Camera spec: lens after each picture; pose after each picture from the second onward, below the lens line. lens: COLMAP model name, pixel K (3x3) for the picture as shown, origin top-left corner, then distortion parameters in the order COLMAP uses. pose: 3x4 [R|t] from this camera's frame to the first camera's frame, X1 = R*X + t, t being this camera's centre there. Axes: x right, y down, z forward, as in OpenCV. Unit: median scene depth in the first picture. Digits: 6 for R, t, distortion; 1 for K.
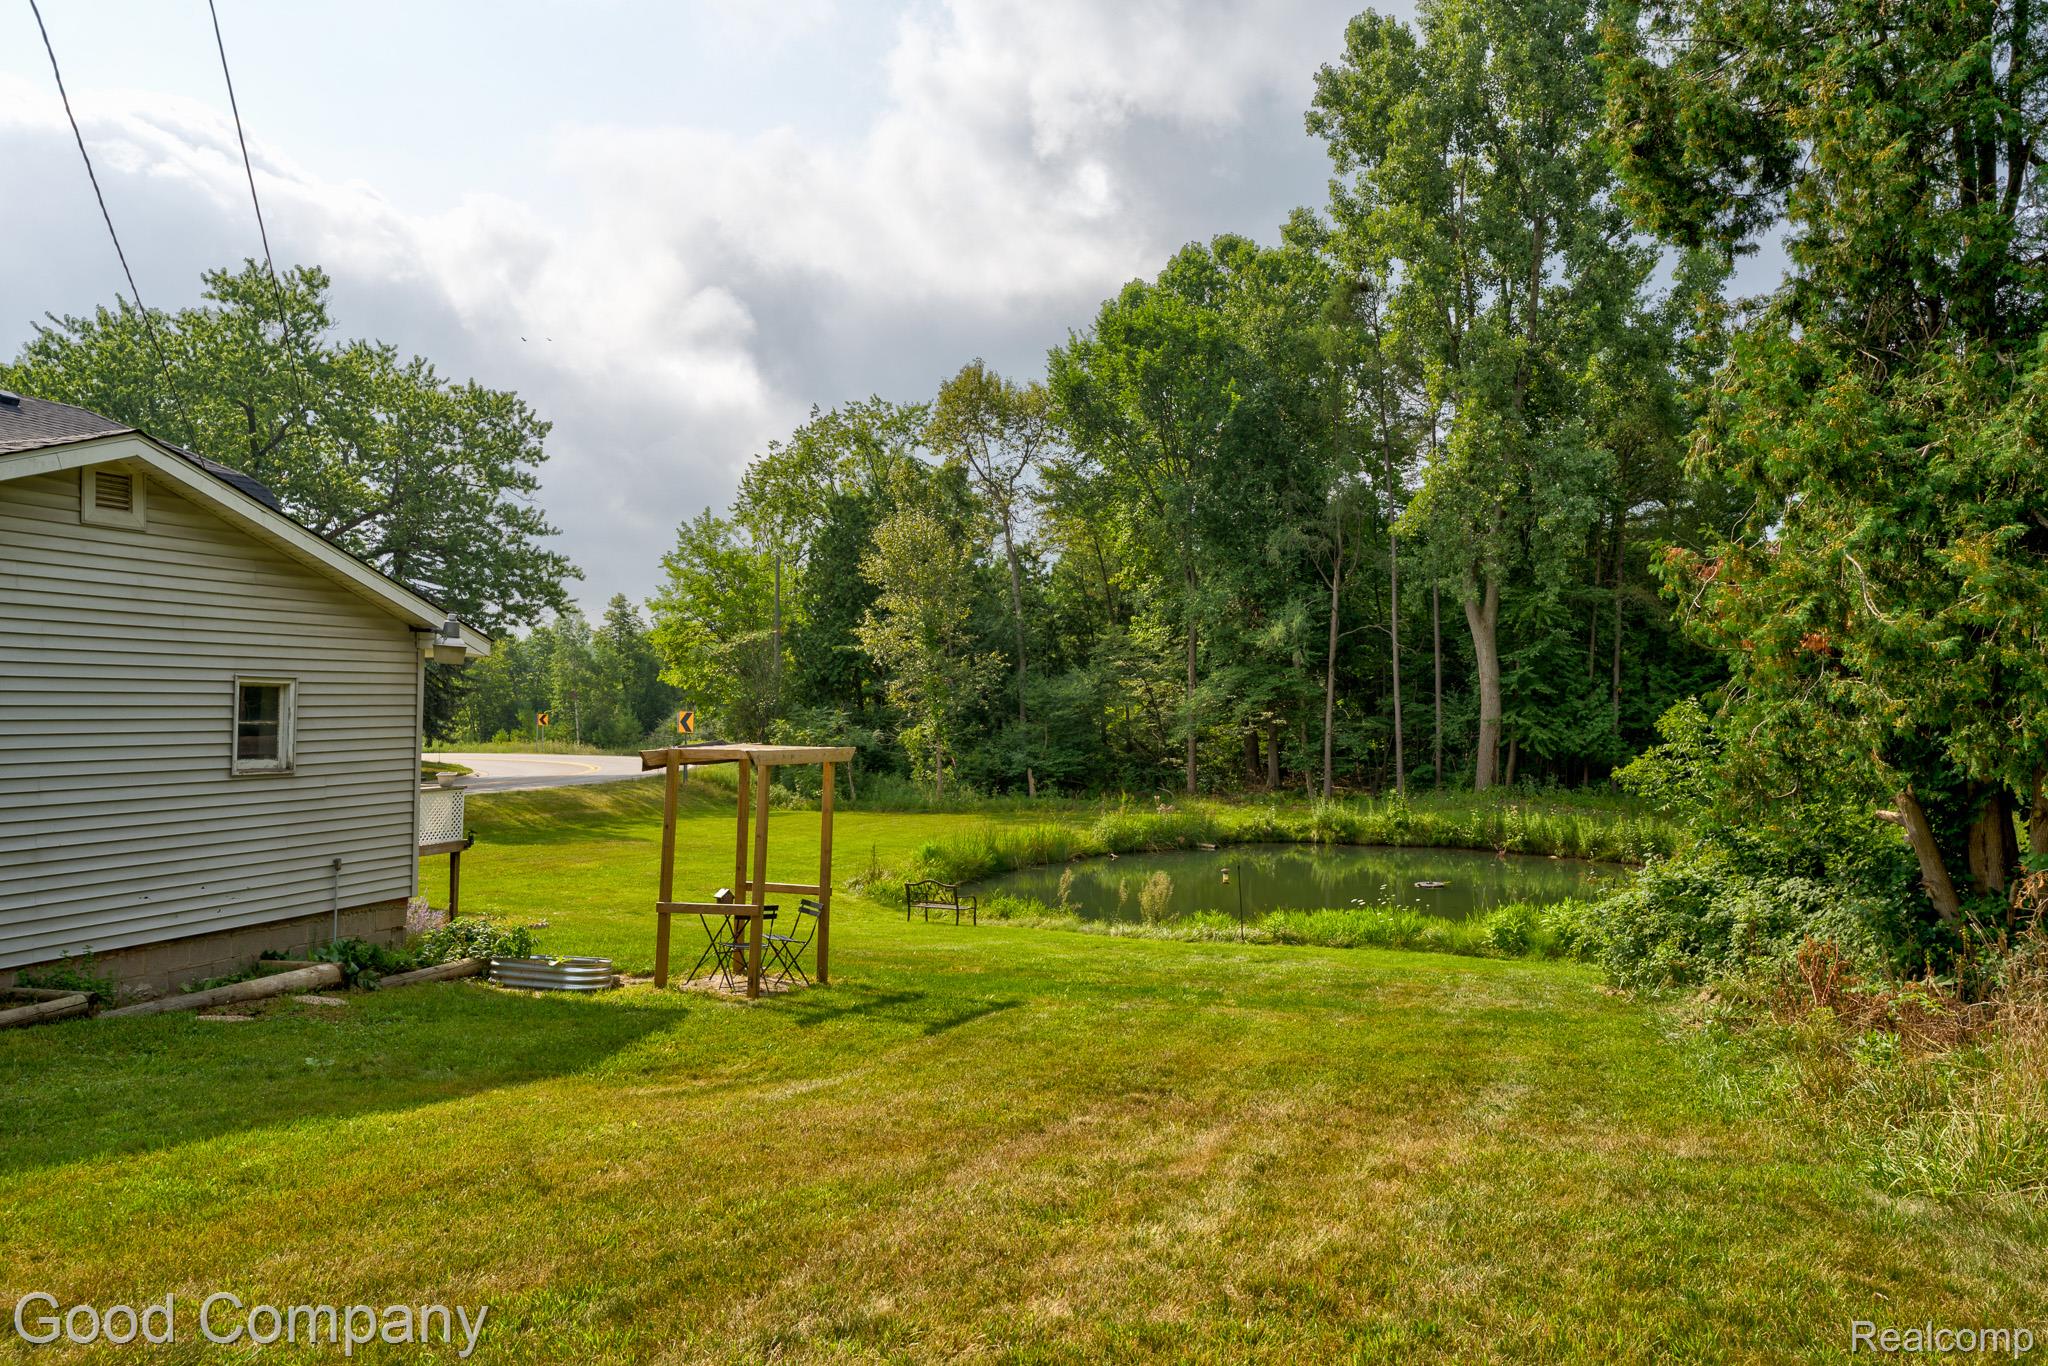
lens RADIAL K [[1529.6, 0, 1030.9], [0, 1529.6, 676.5], [0, 0, 1]] dist [0.052984, 0.008447]
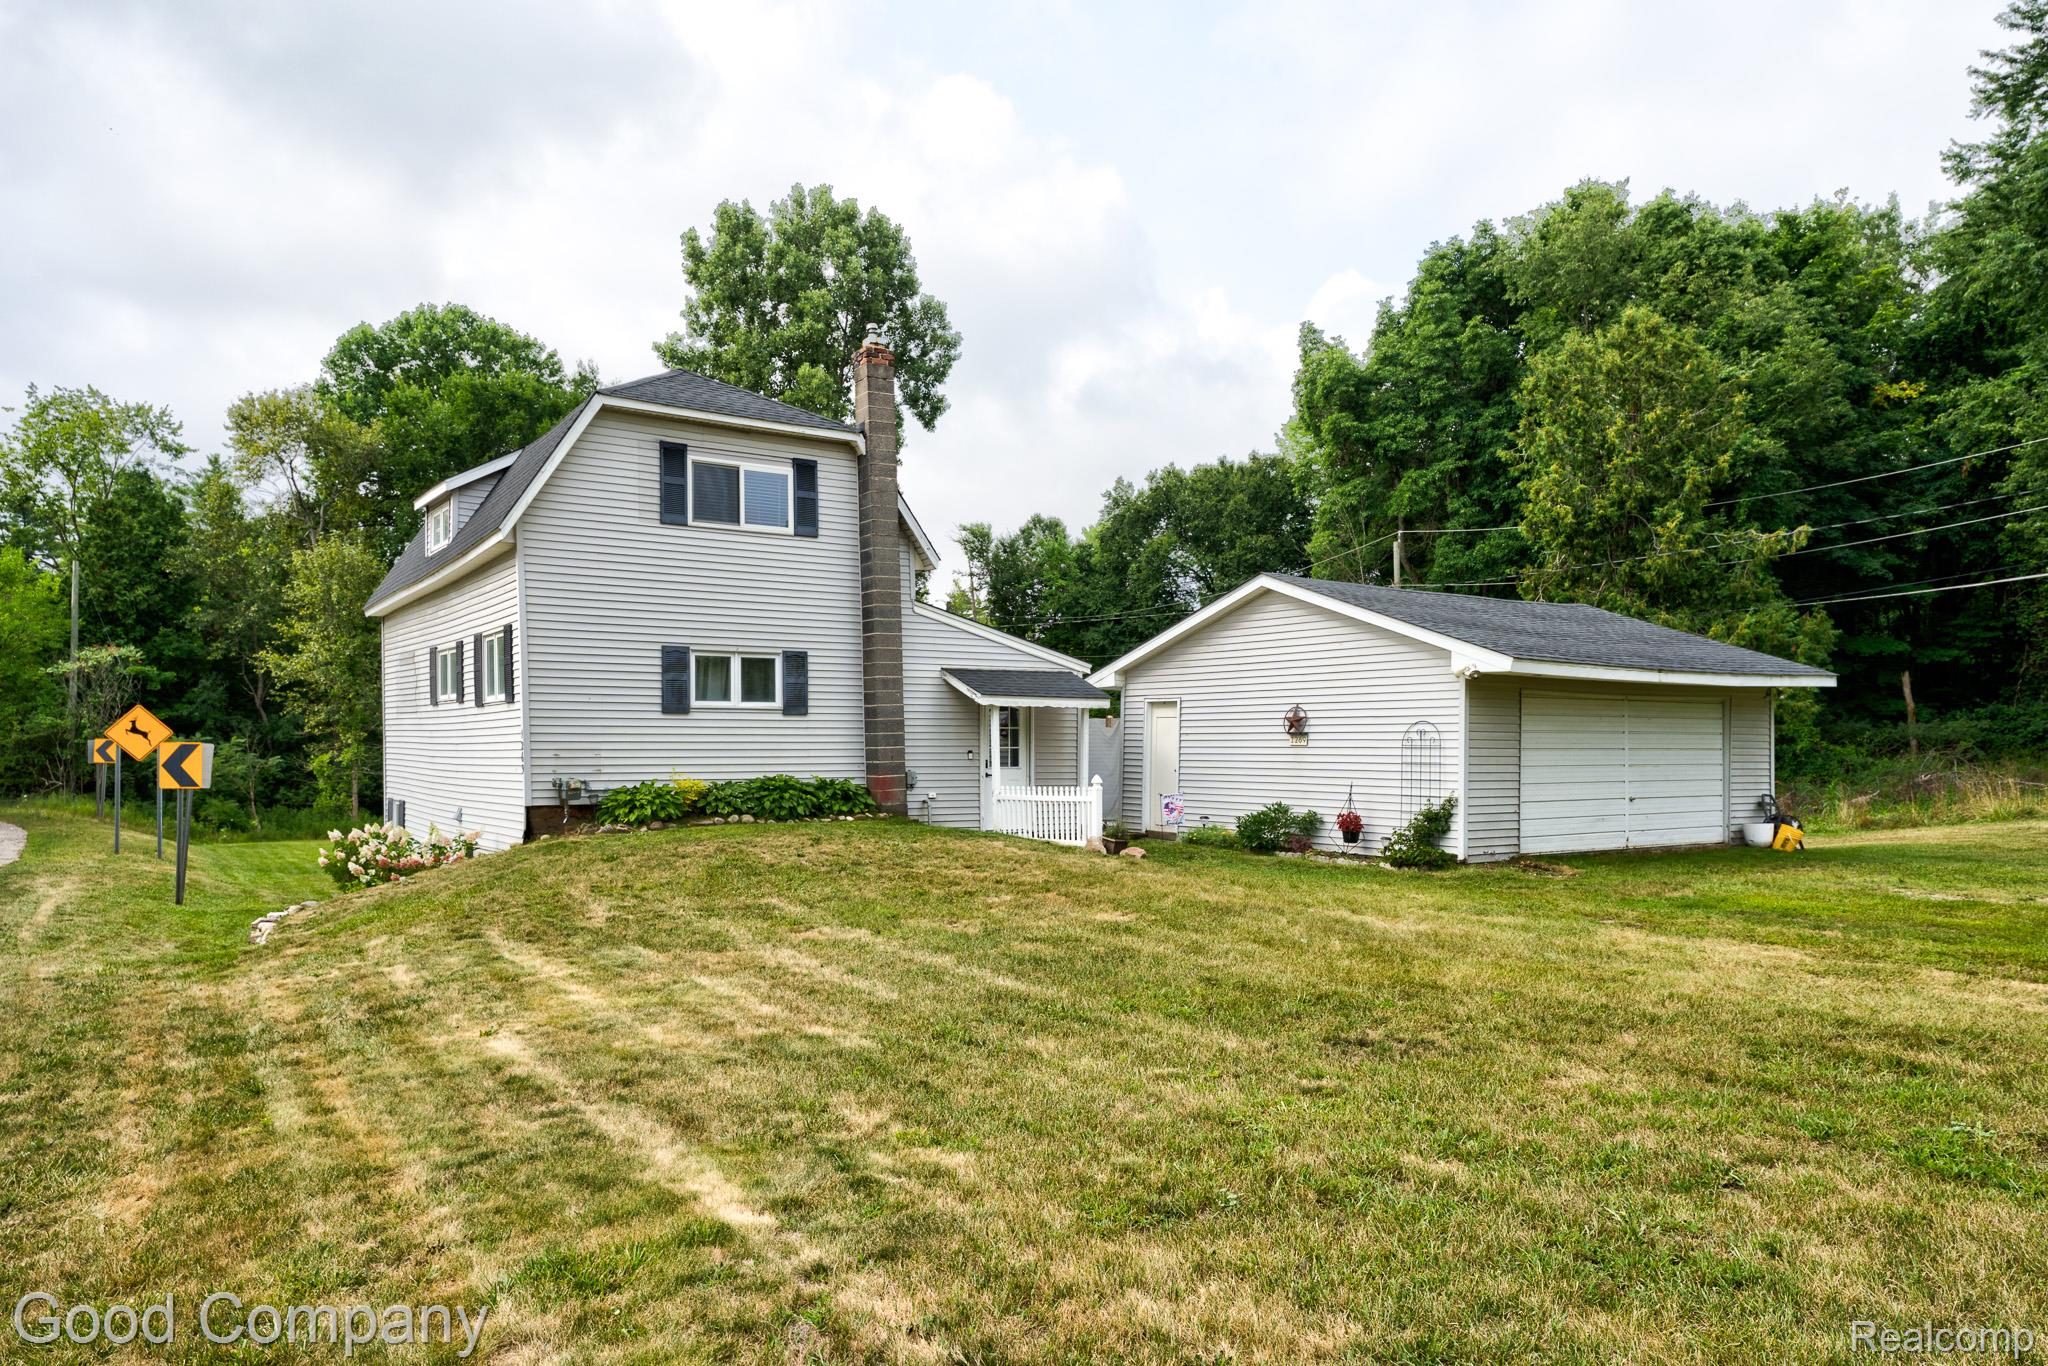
lens RADIAL K [[1403.4, 0, 1031.4], [0, 1403.4, 705.4], [0, 0, 1]] dist [0.034470, 0.009218]
pose [[0.591840, 0.018840, 0.805835, -0.544173], [-0.016197, 0.999803, -0.011479, 0.005462], [-0.805893, -0.006258, 0.592029, 0.082920]]
